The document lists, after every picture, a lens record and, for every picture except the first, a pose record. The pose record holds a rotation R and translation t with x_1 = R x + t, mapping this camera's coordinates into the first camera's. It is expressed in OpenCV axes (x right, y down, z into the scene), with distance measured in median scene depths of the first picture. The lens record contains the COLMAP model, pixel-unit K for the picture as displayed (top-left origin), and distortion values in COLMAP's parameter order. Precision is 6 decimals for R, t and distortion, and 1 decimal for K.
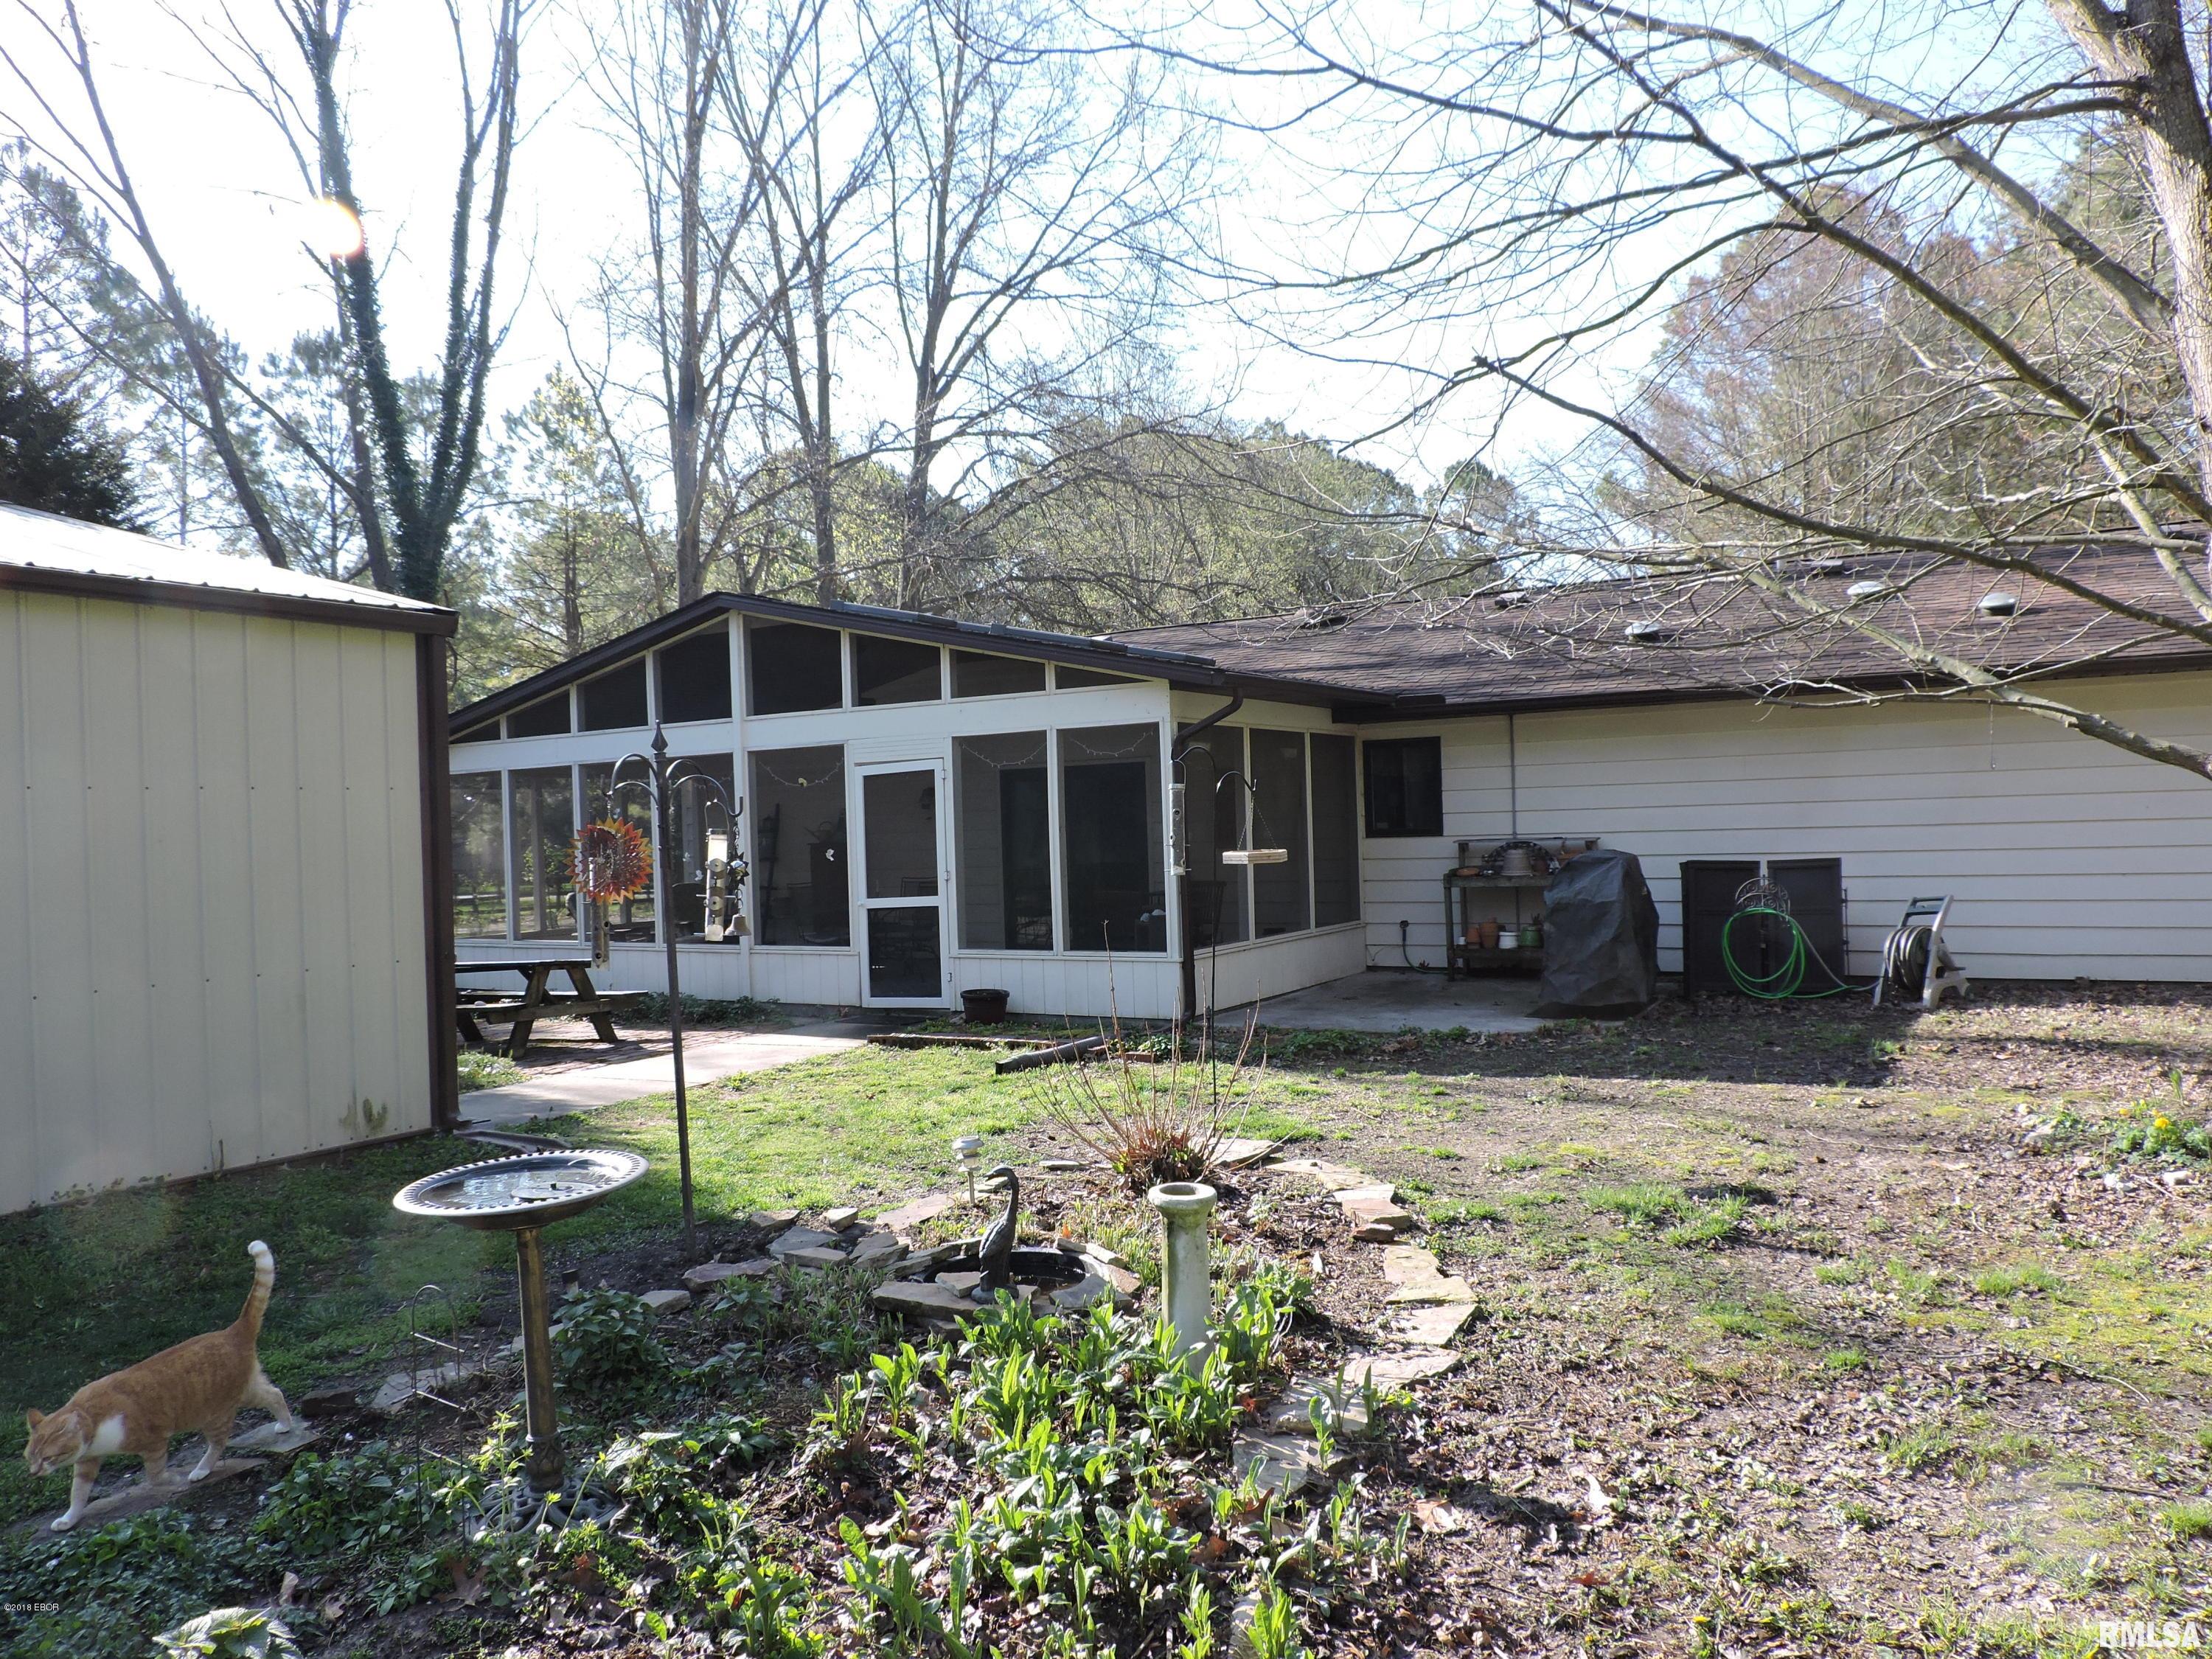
lens RADIAL K [[1558.1, 0, 1106.0], [0, 1558.1, 829.5], [0, 0, 1]] dist [-0.021159, -0.000357]
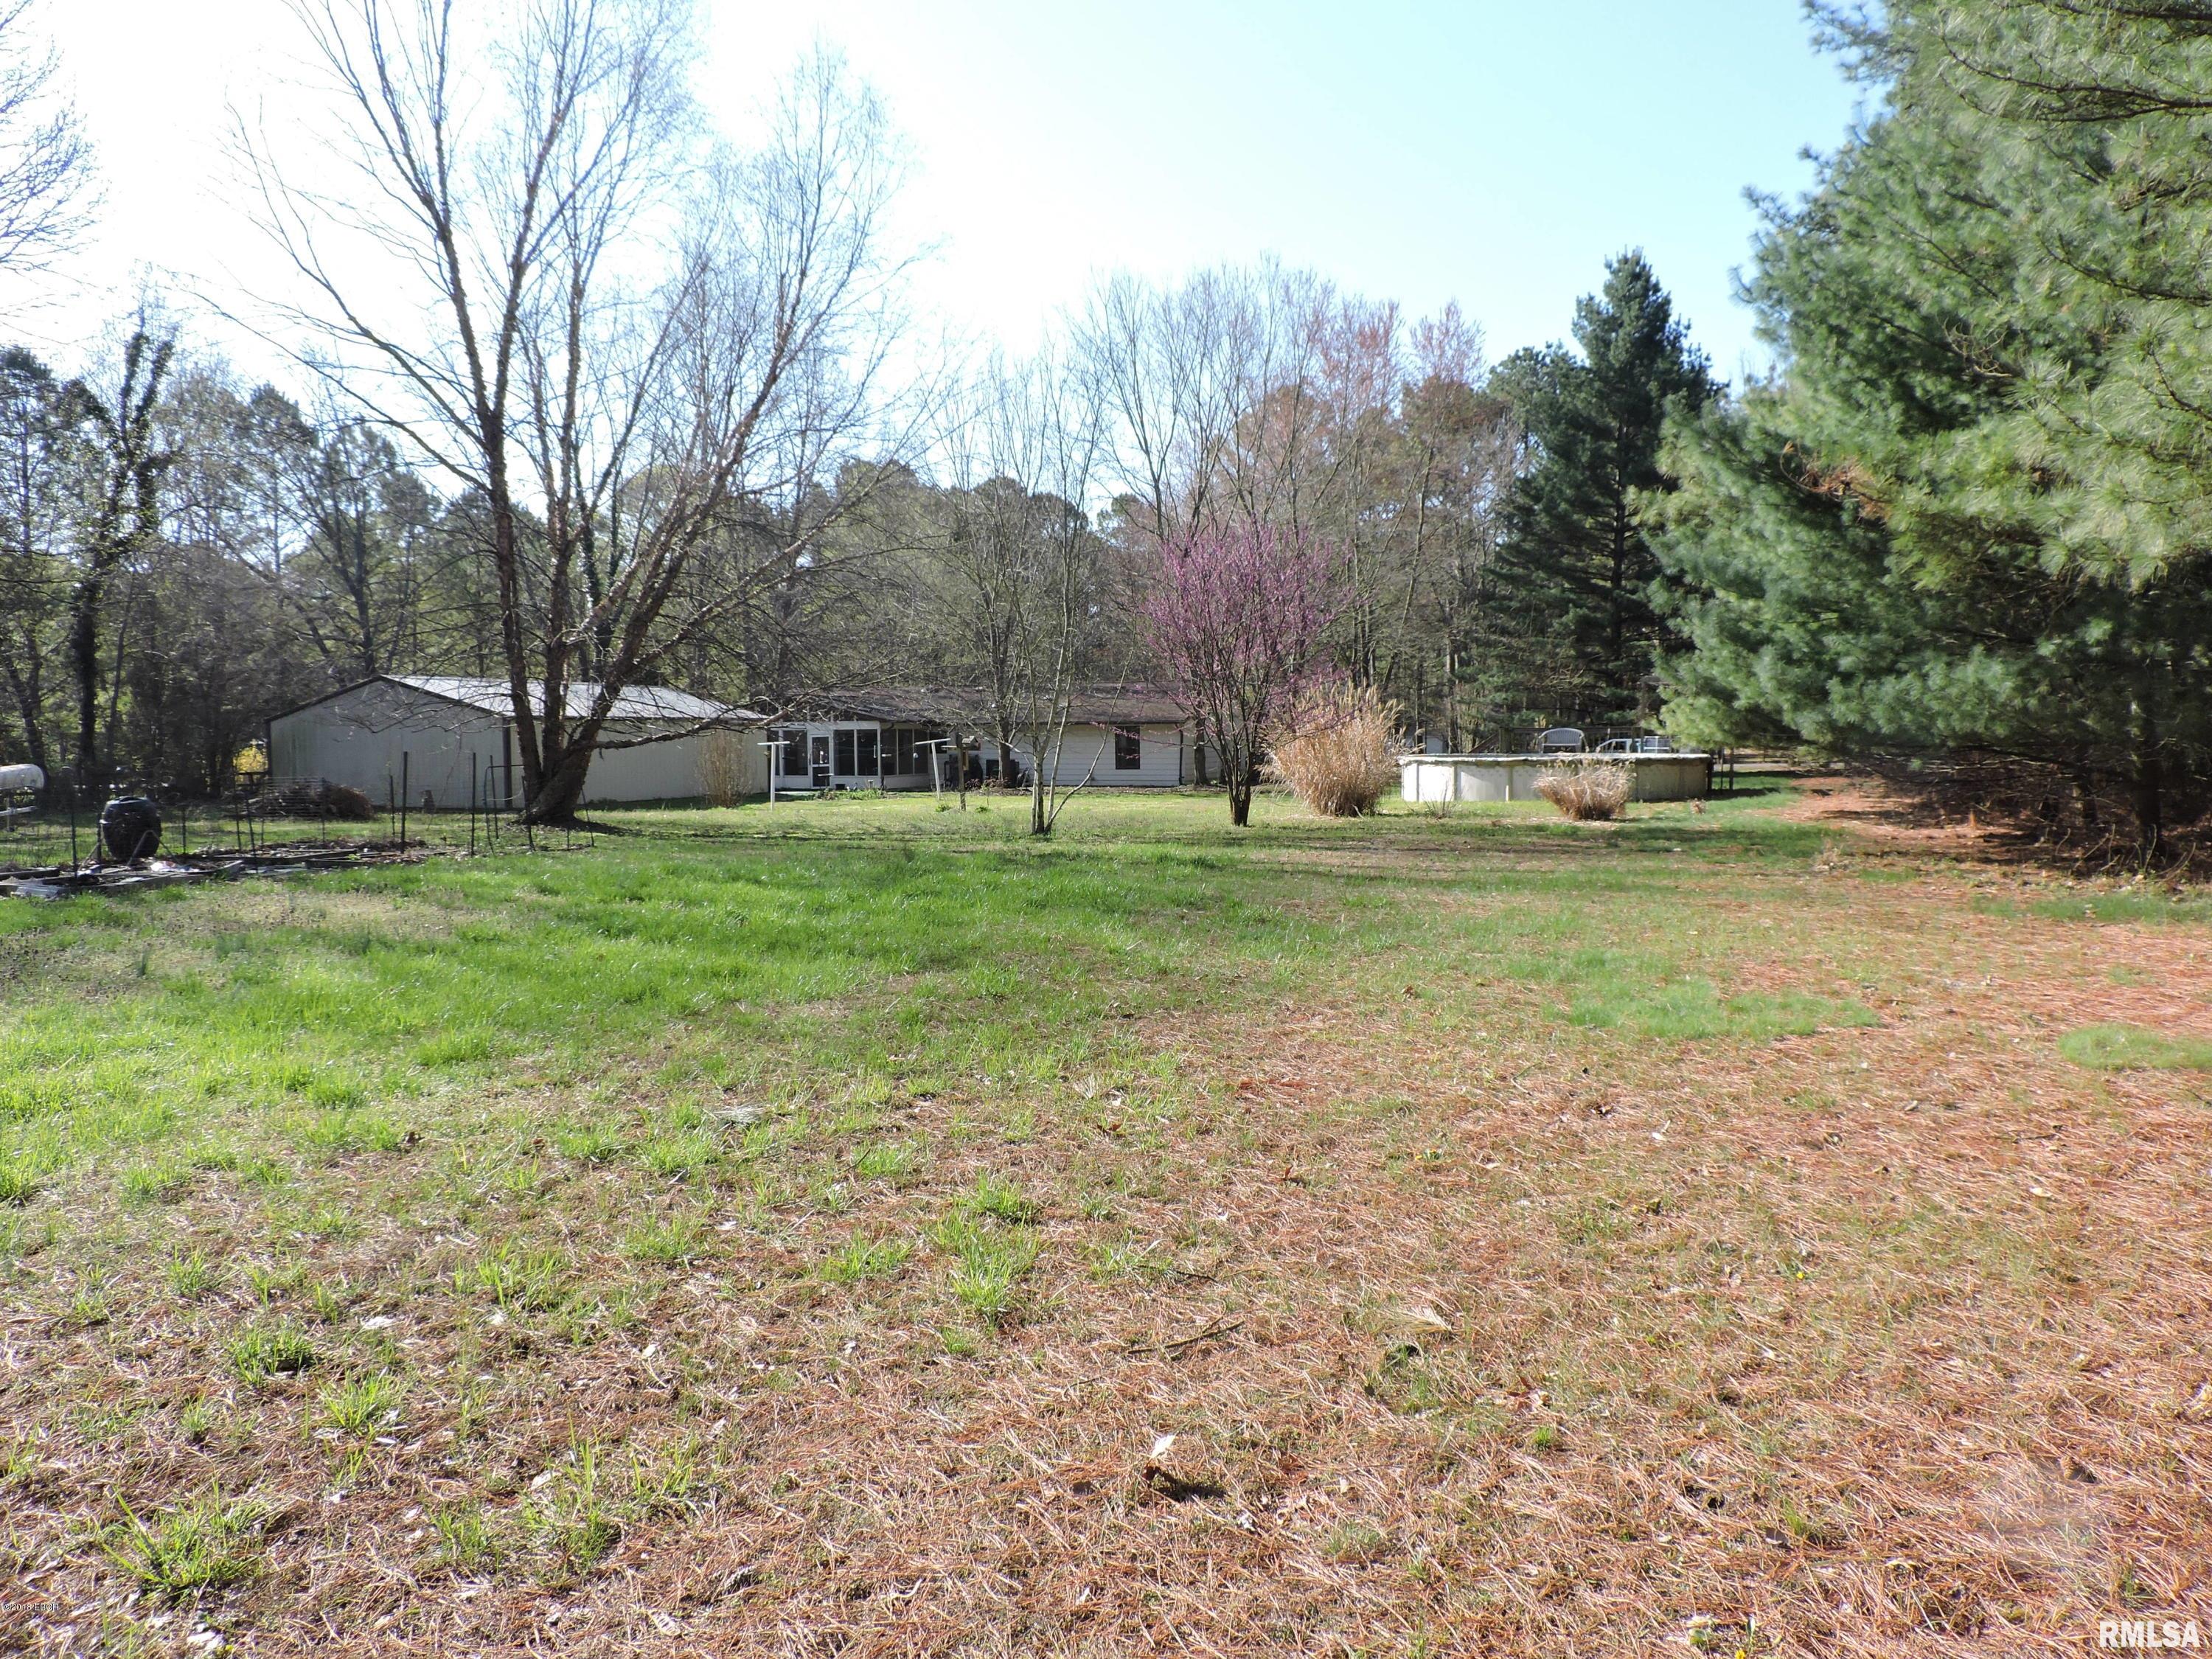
lens RADIAL K [[1558.1, 0, 1106.0], [0, 1558.1, 829.5], [0, 0, 1]] dist [-0.021159, -0.000357]
pose [[0.988163, 0.014313, 0.152739, 0.000627], [-0.024353, 0.997648, 0.064068, -0.078088], [-0.151463, -0.067029, 0.986188, -3.610204]]
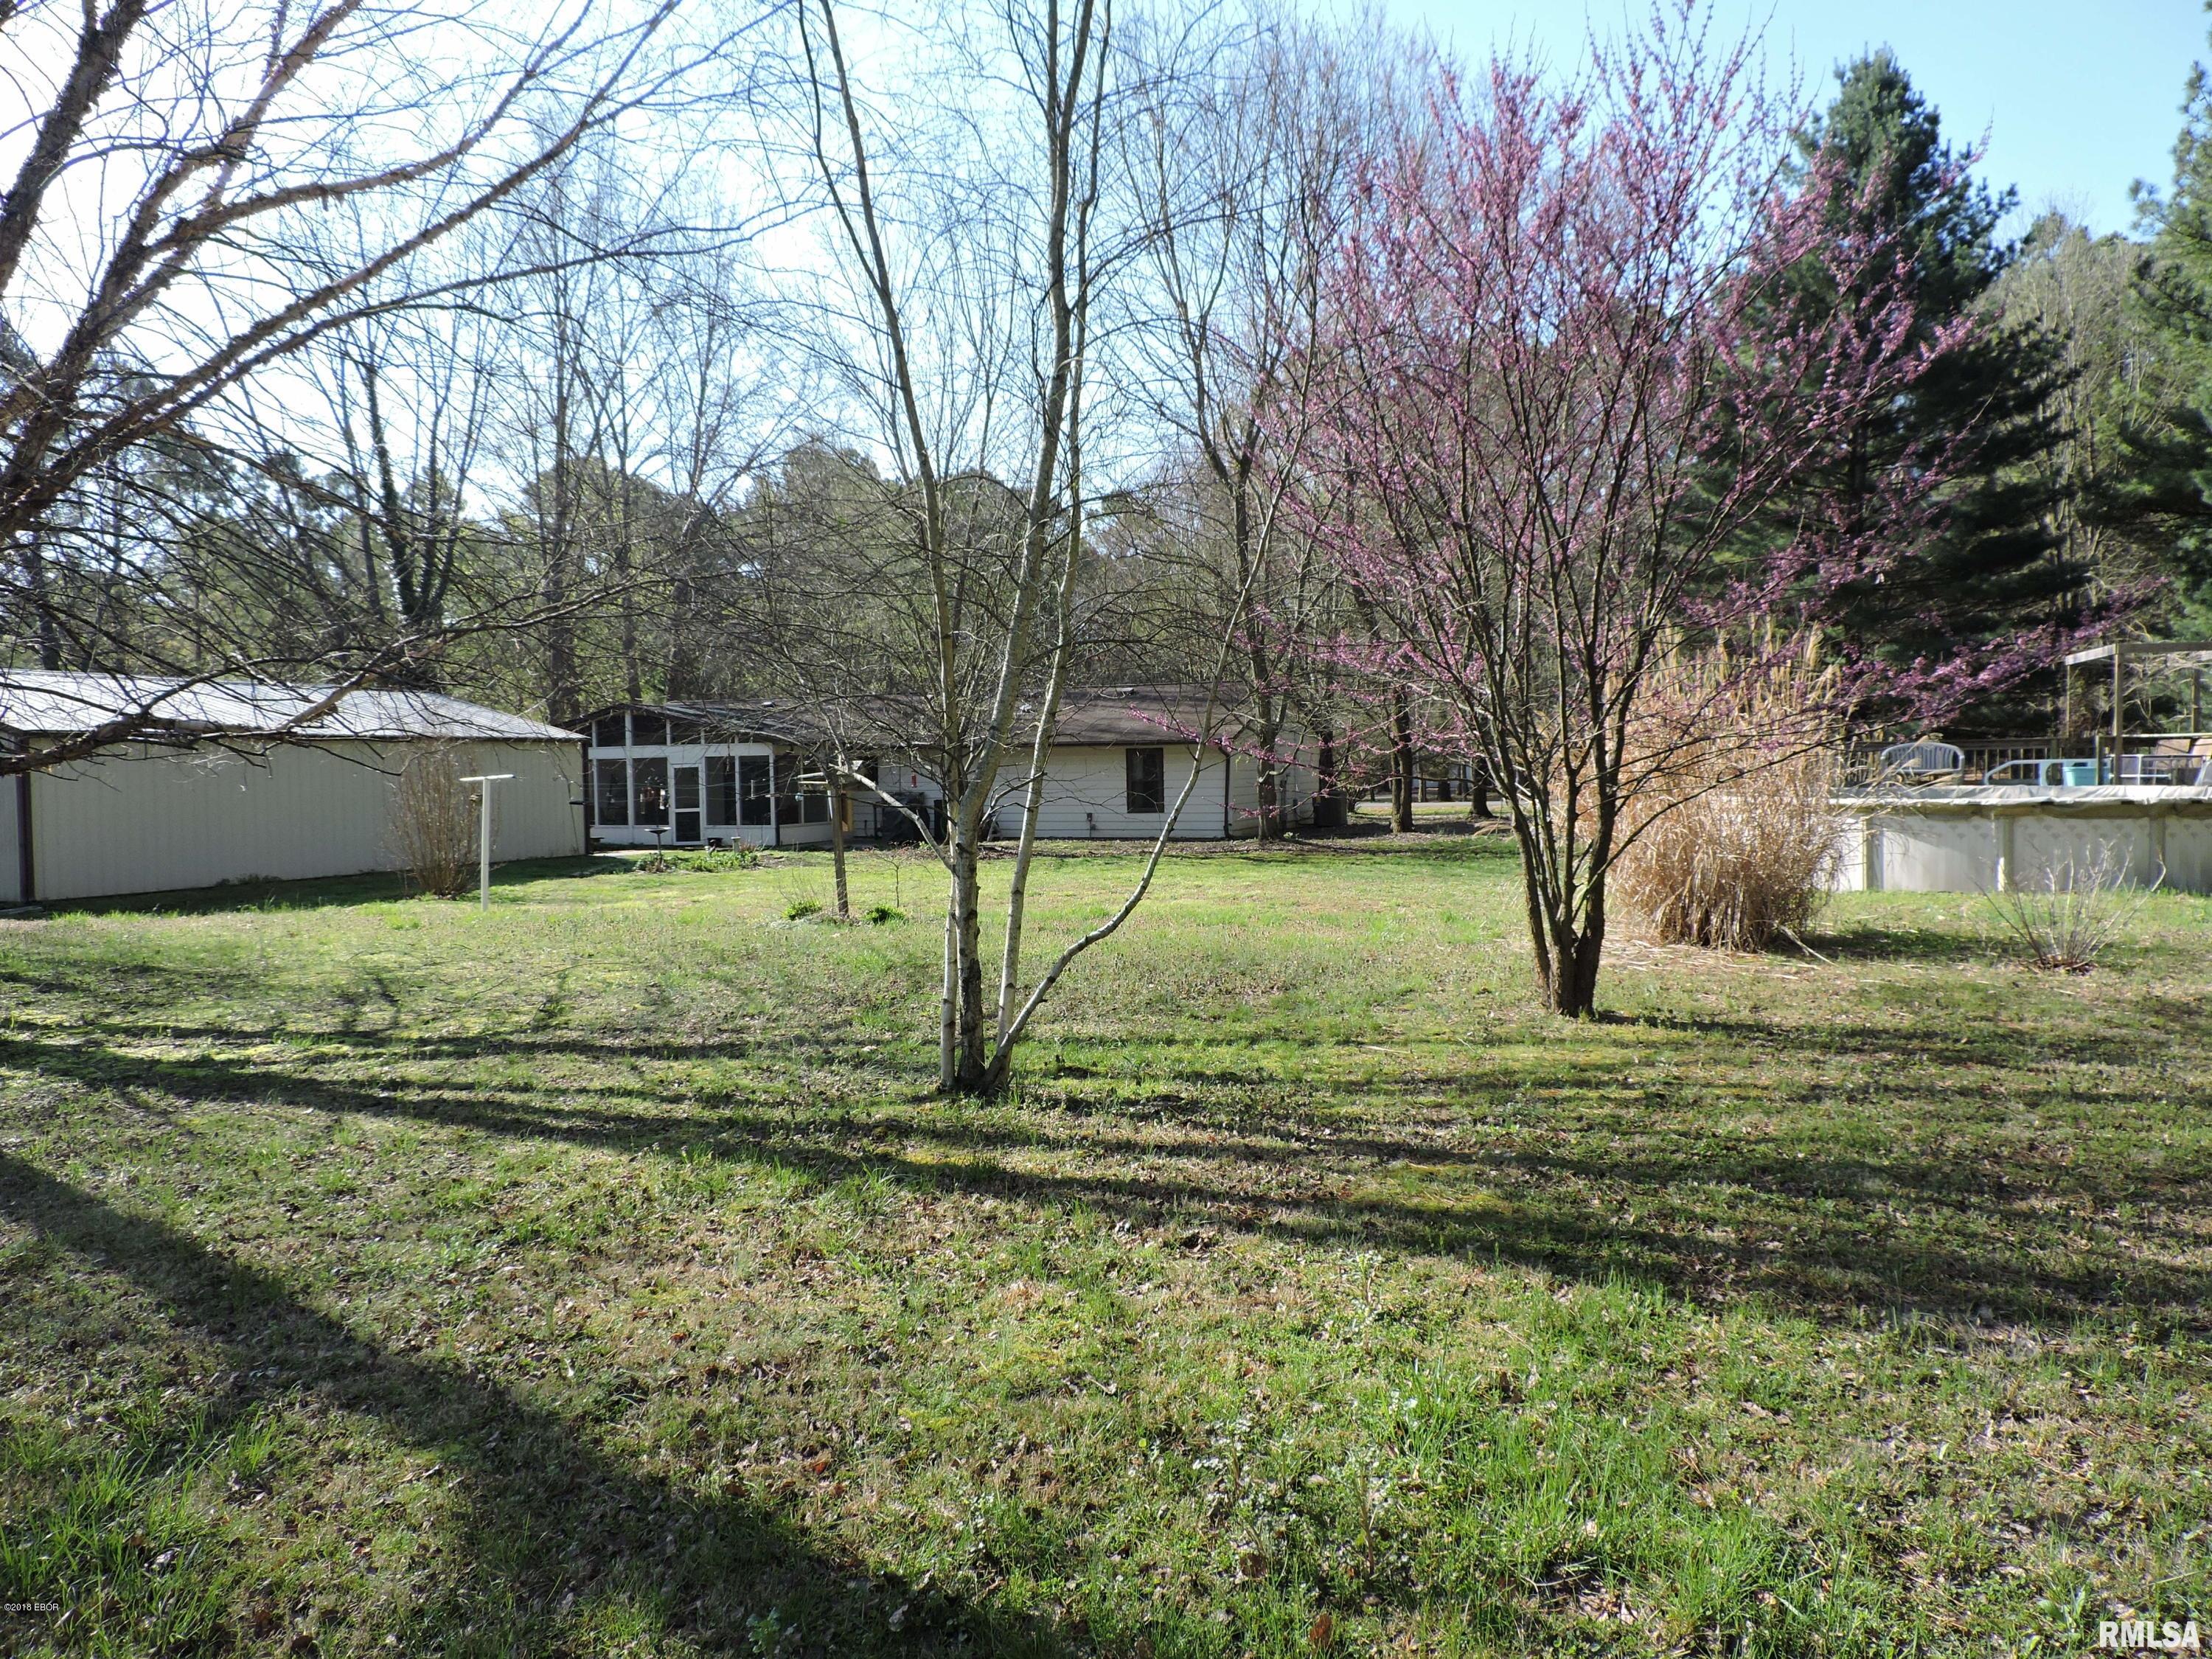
lens RADIAL K [[1558.1, 0, 1106.0], [0, 1558.1, 829.5], [0, 0, 1]] dist [-0.021159, -0.000357]
pose [[0.986861, 0.010839, 0.161206, 0.186825], [-0.018113, 0.998879, 0.043724, -0.063356], [-0.160551, -0.046069, 0.985952, -2.130658]]
